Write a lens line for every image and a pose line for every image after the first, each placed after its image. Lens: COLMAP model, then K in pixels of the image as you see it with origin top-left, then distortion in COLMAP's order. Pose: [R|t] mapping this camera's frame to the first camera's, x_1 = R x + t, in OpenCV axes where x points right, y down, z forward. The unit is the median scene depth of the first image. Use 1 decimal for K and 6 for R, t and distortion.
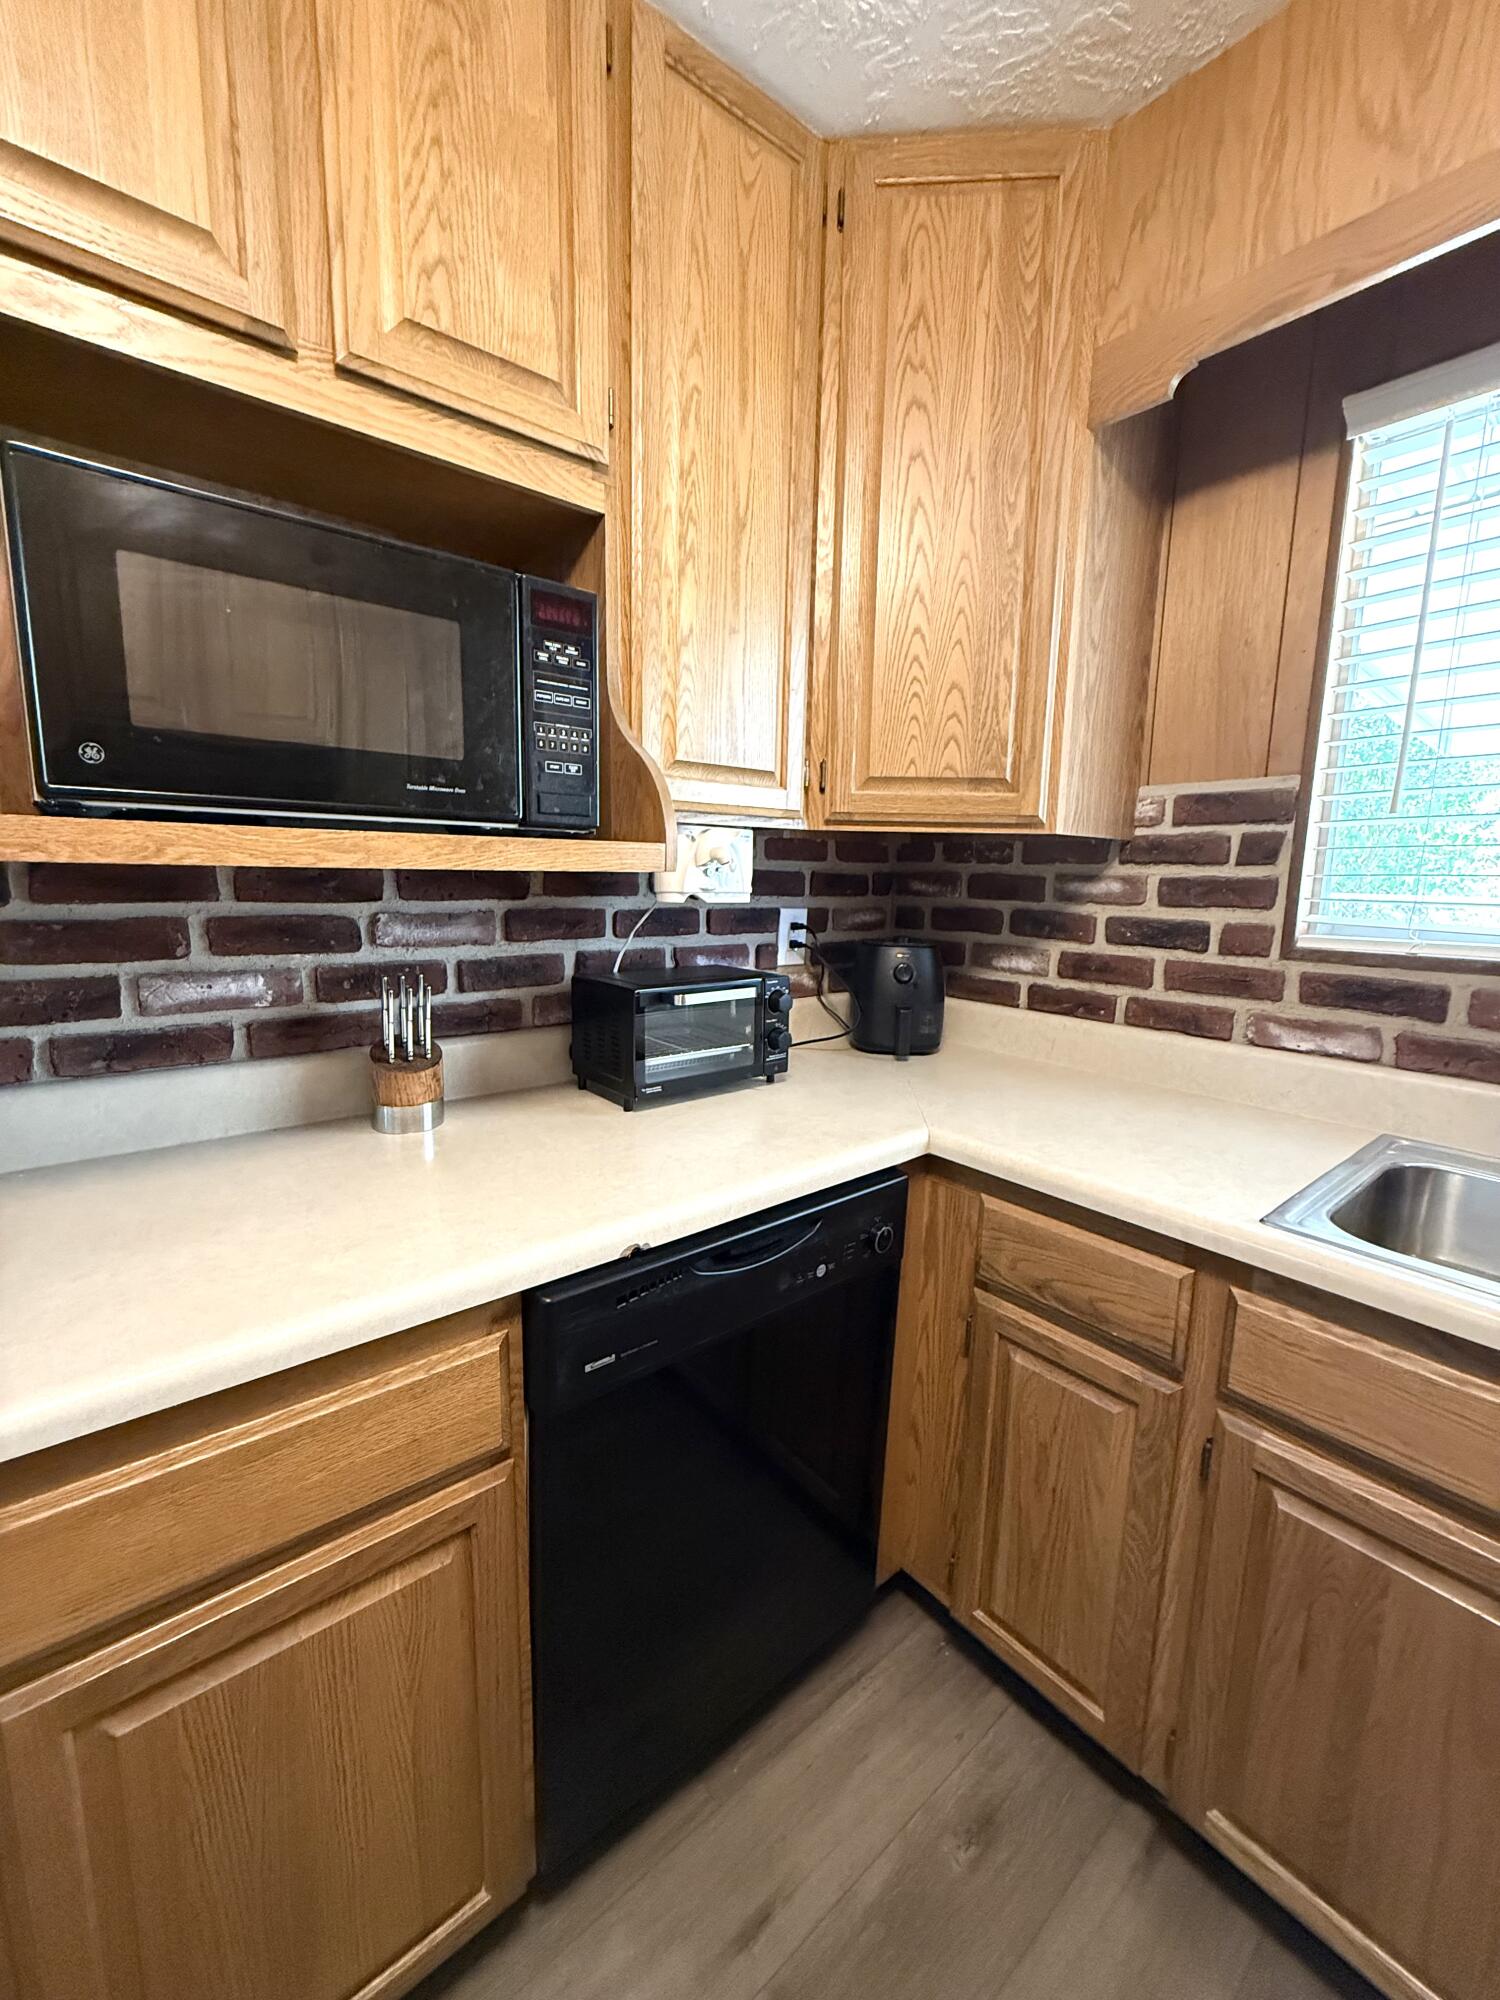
lens RADIAL K [[794.6, 0, 757.6], [0, 794.6, 994.7], [0, 0, 1]] dist [-0.001082, 0.000673]
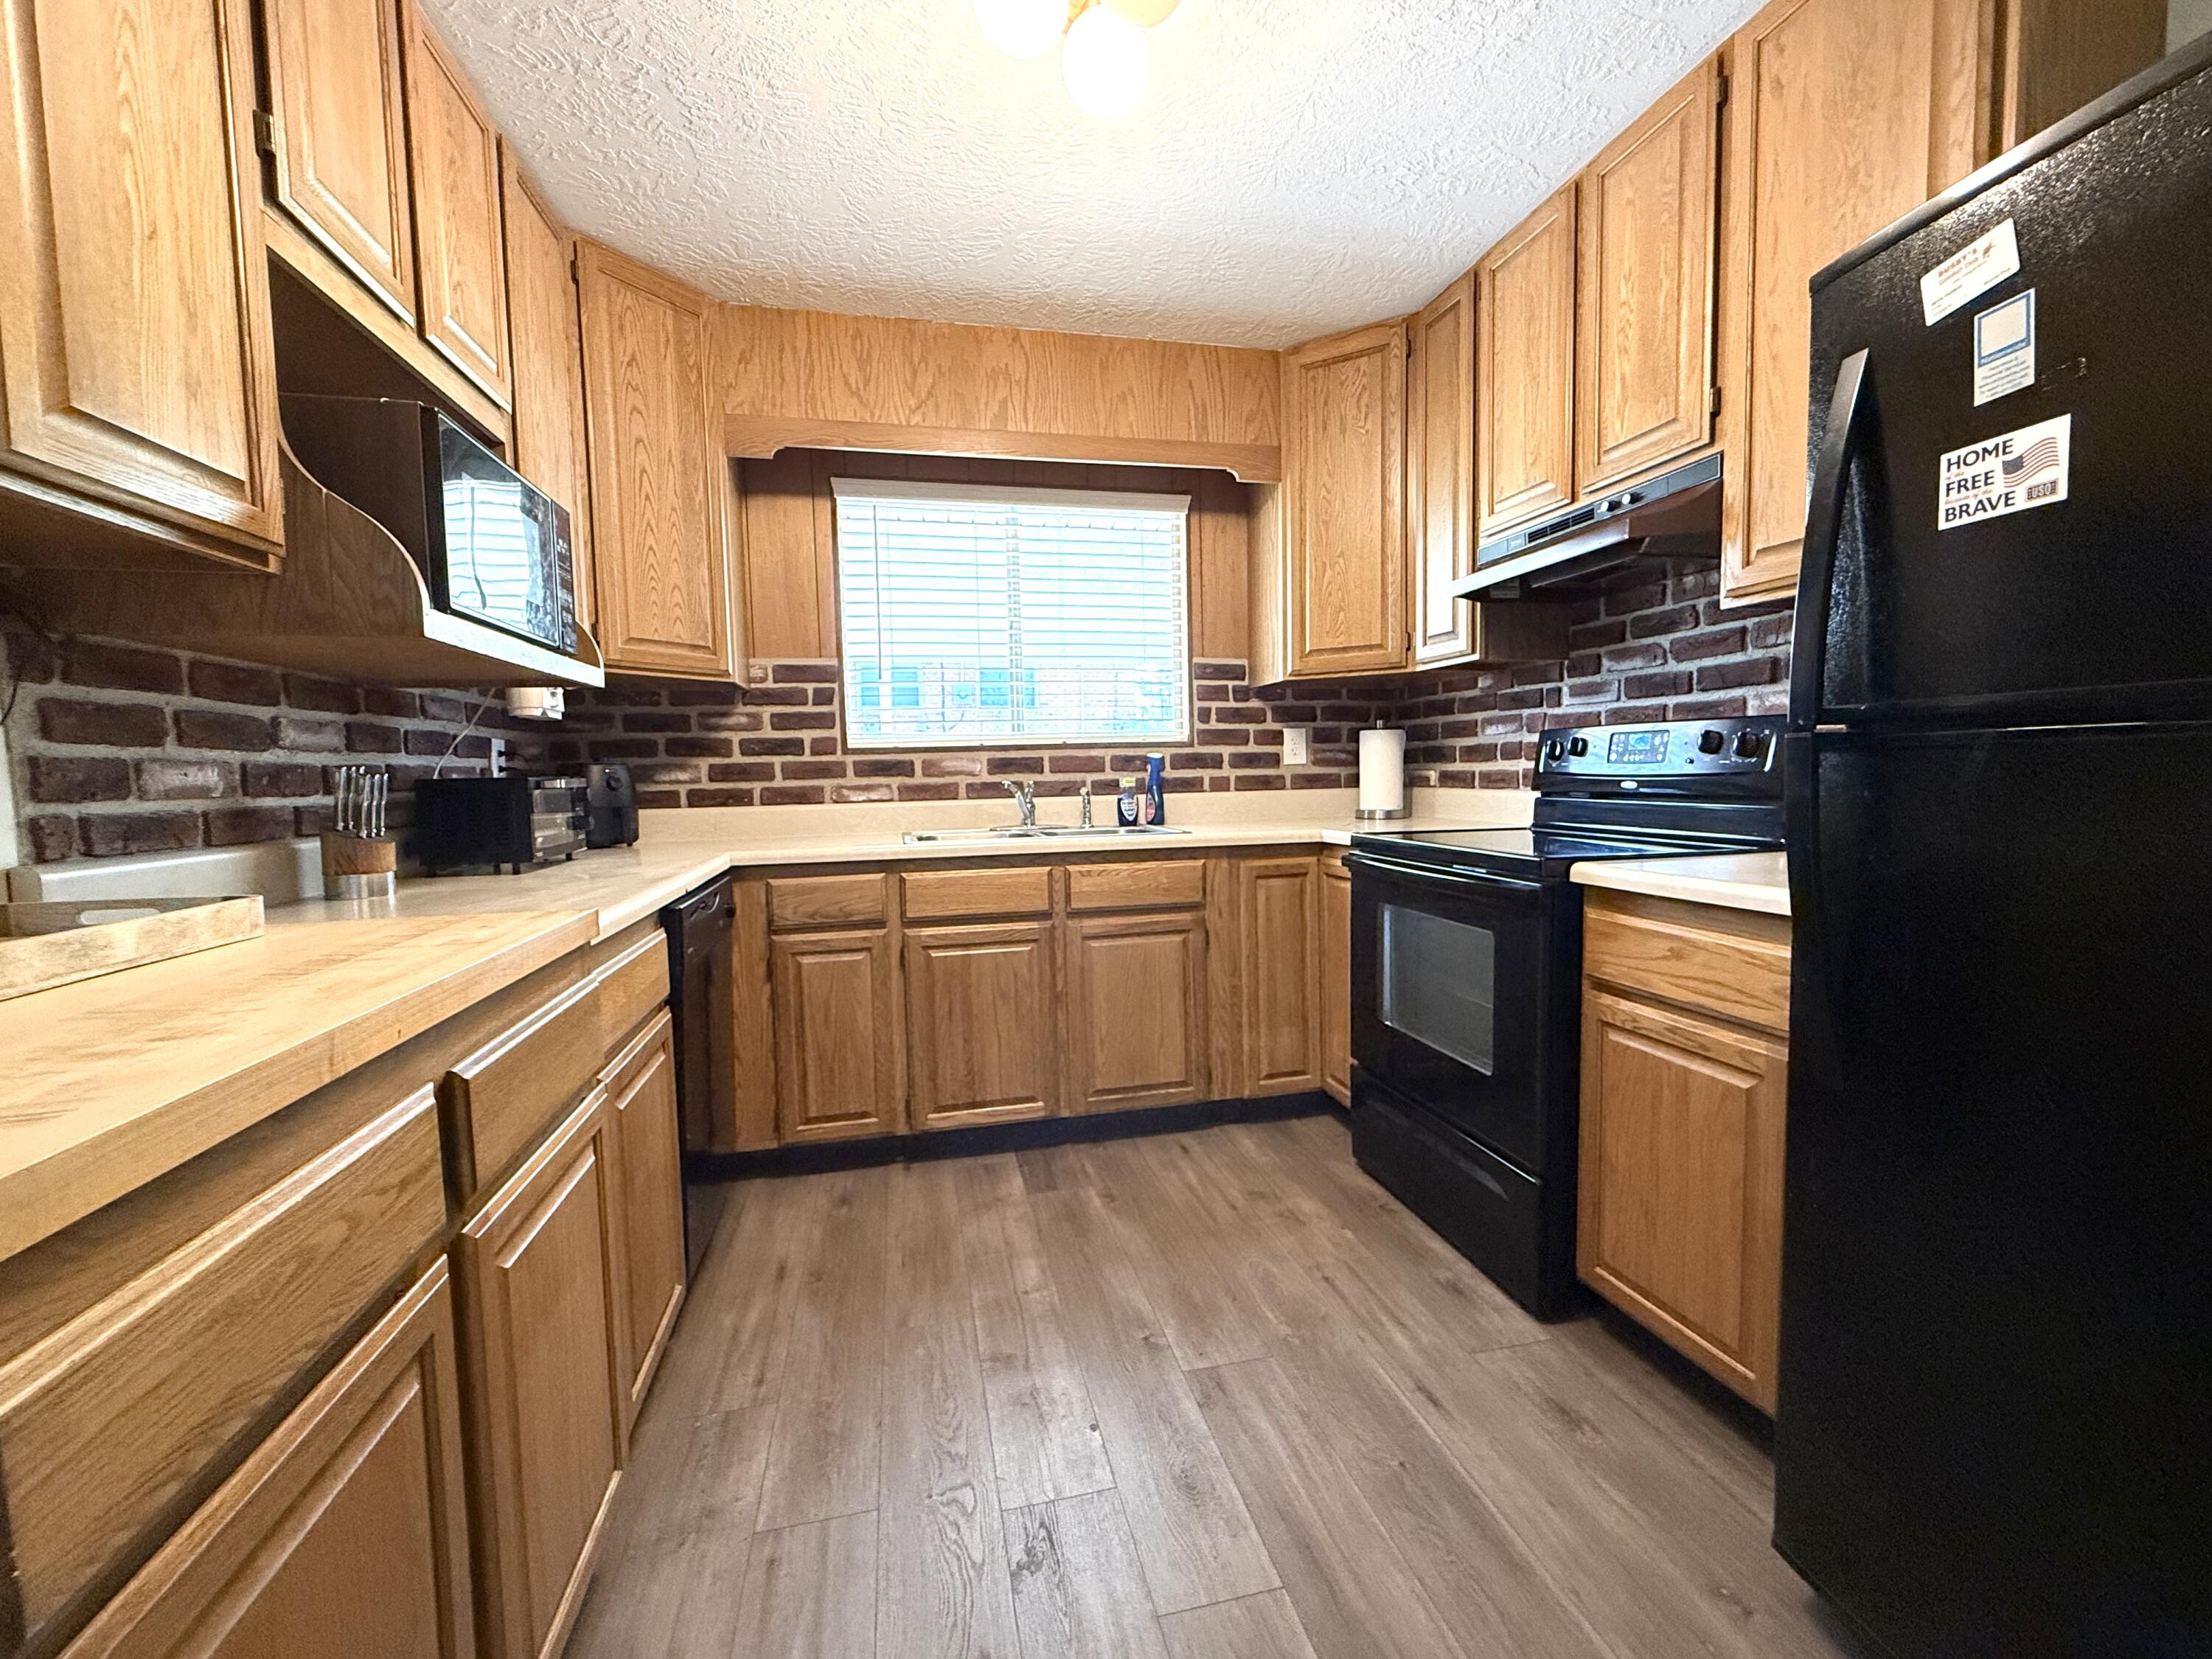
lens RADIAL K [[878.8, 0, 1093.8], [0, 878.8, 825.8], [0, 0, 1]] dist [-0.001082, 0.000673]
pose [[0.458714, -0.091036, 0.883908, -0.923370], [0.166655, 0.985900, 0.015053, 0.189408], [-0.872816, 0.140403, 0.467418, -0.466605]]
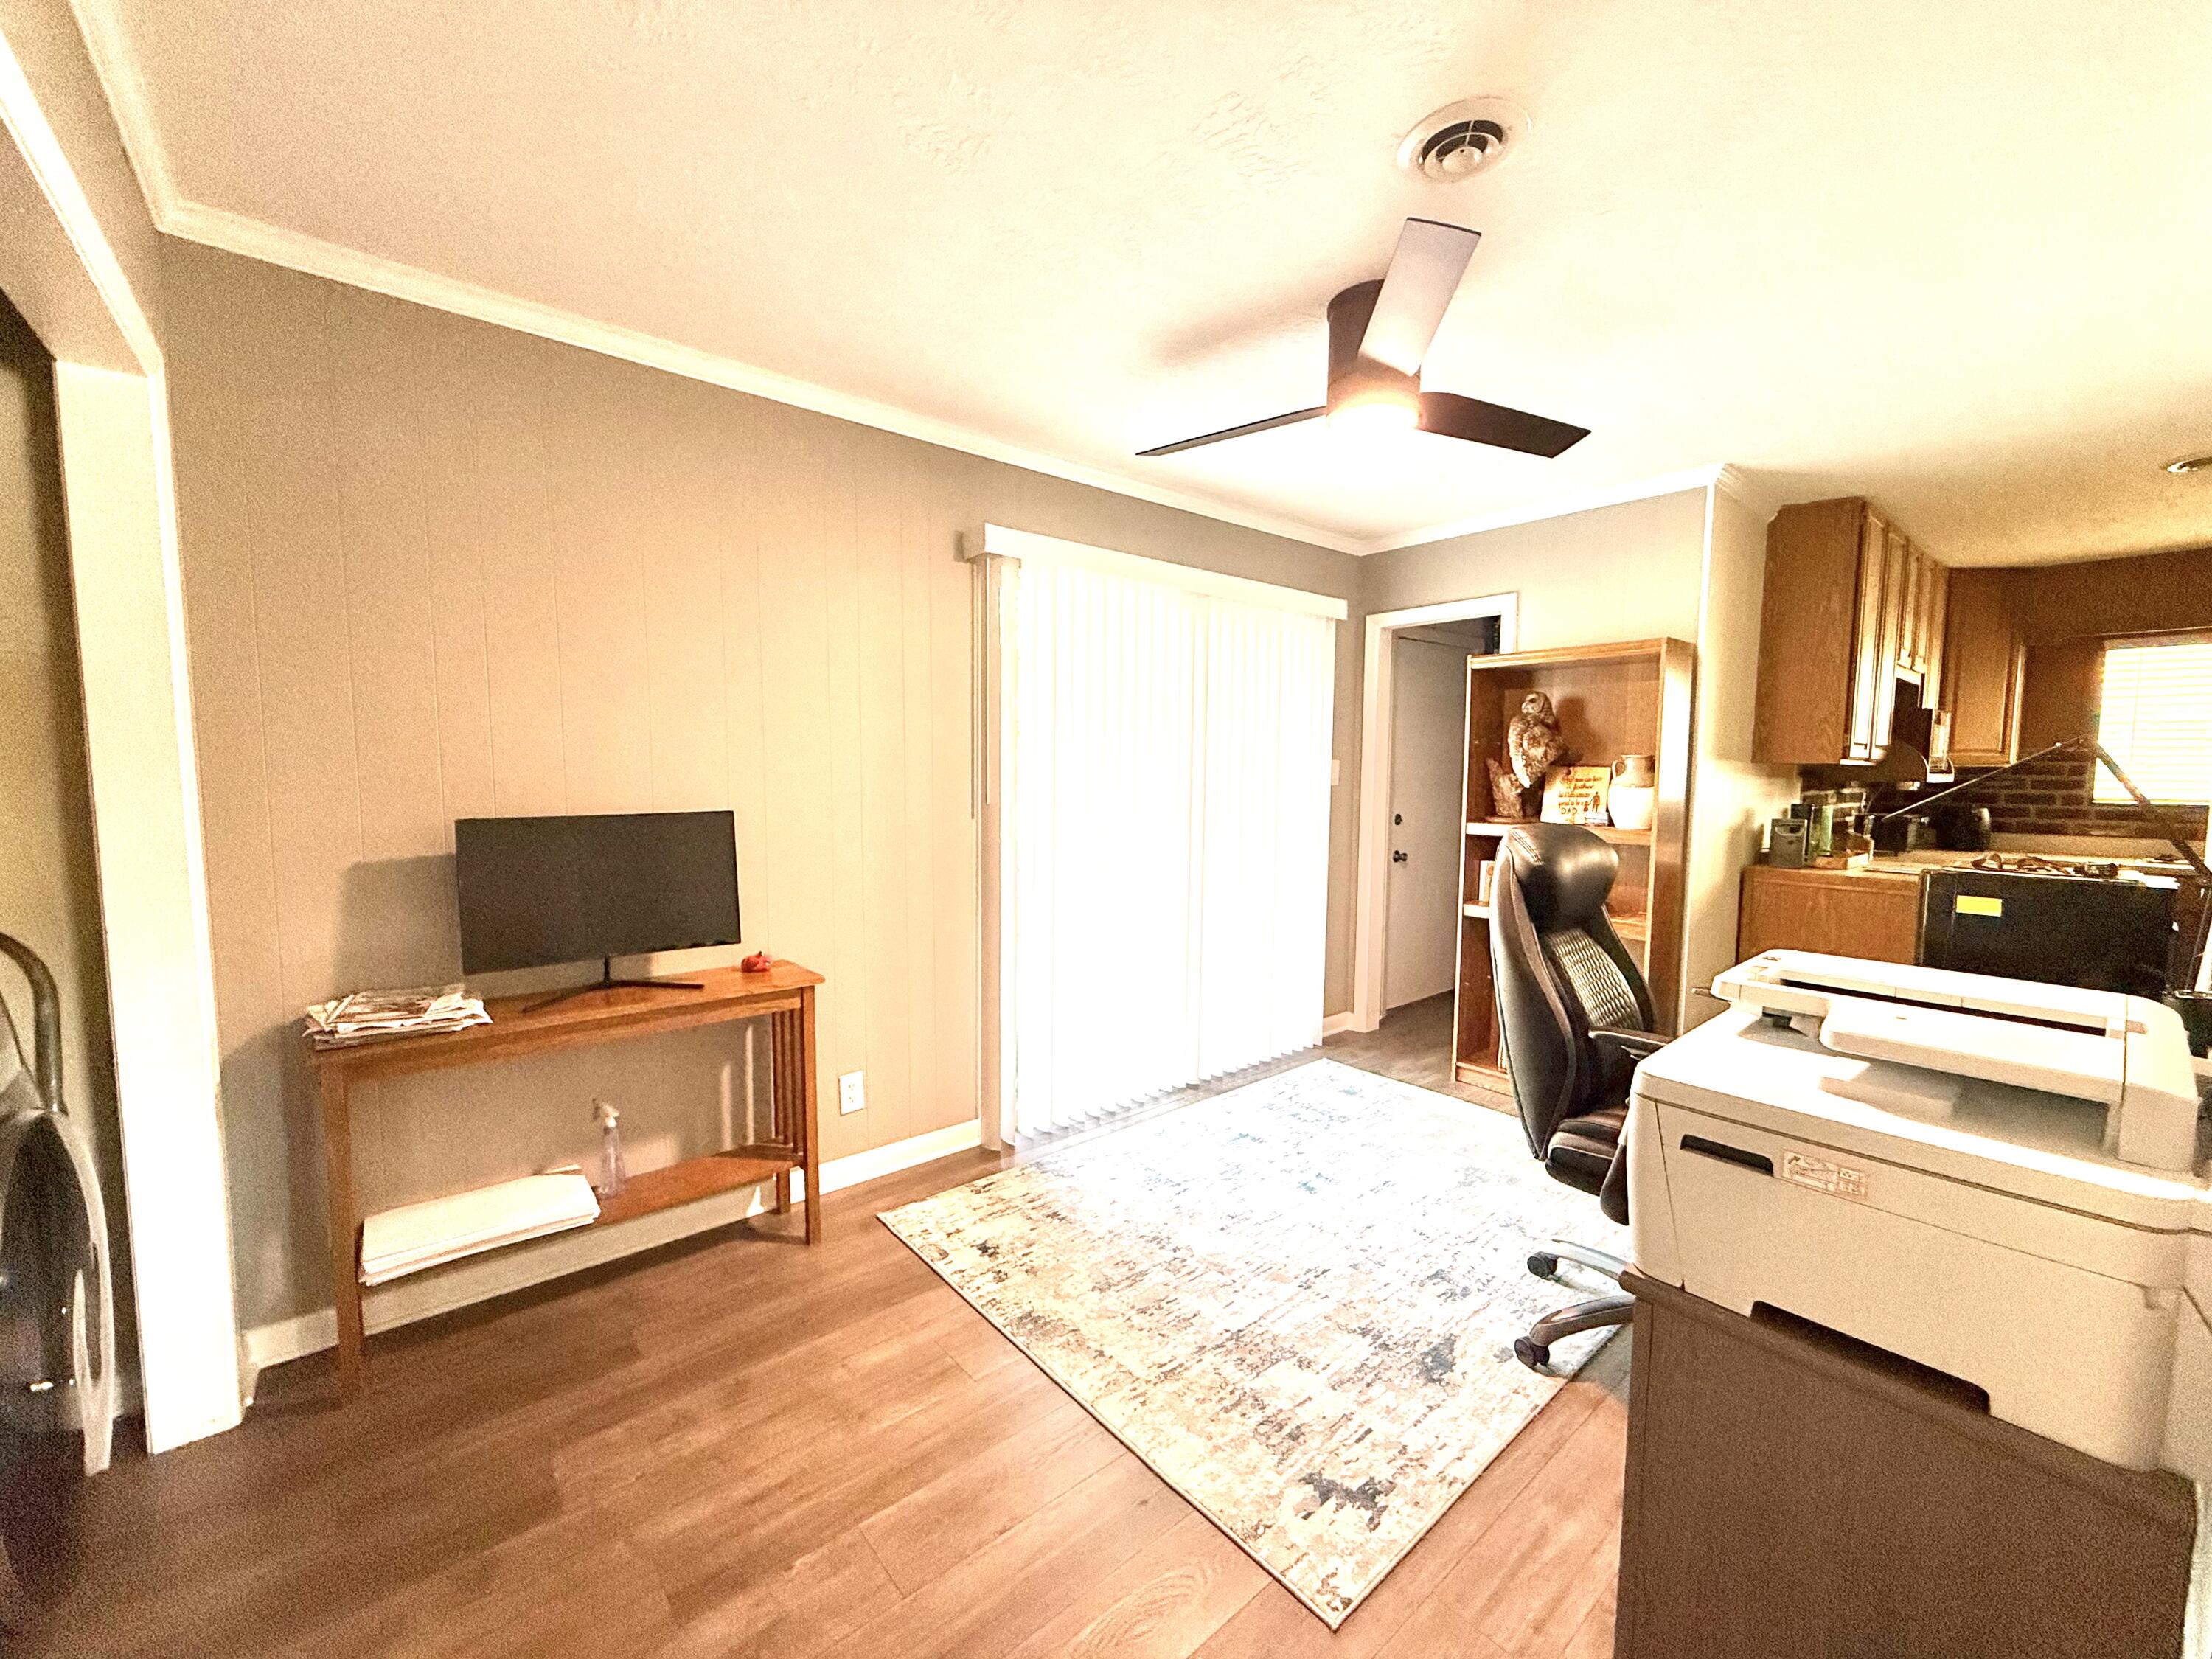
lens RADIAL K [[878.8, 0, 1096.6], [0, 878.8, 826.5], [0, 0, 1]] dist [-0.001082, 0.000673]
pose [[0.999879, -0.014349, 0.005960, -3.234615], [0.014762, 0.996974, -0.076320, 0.240382], [-0.004847, 0.076399, 0.997066, -2.393596]]
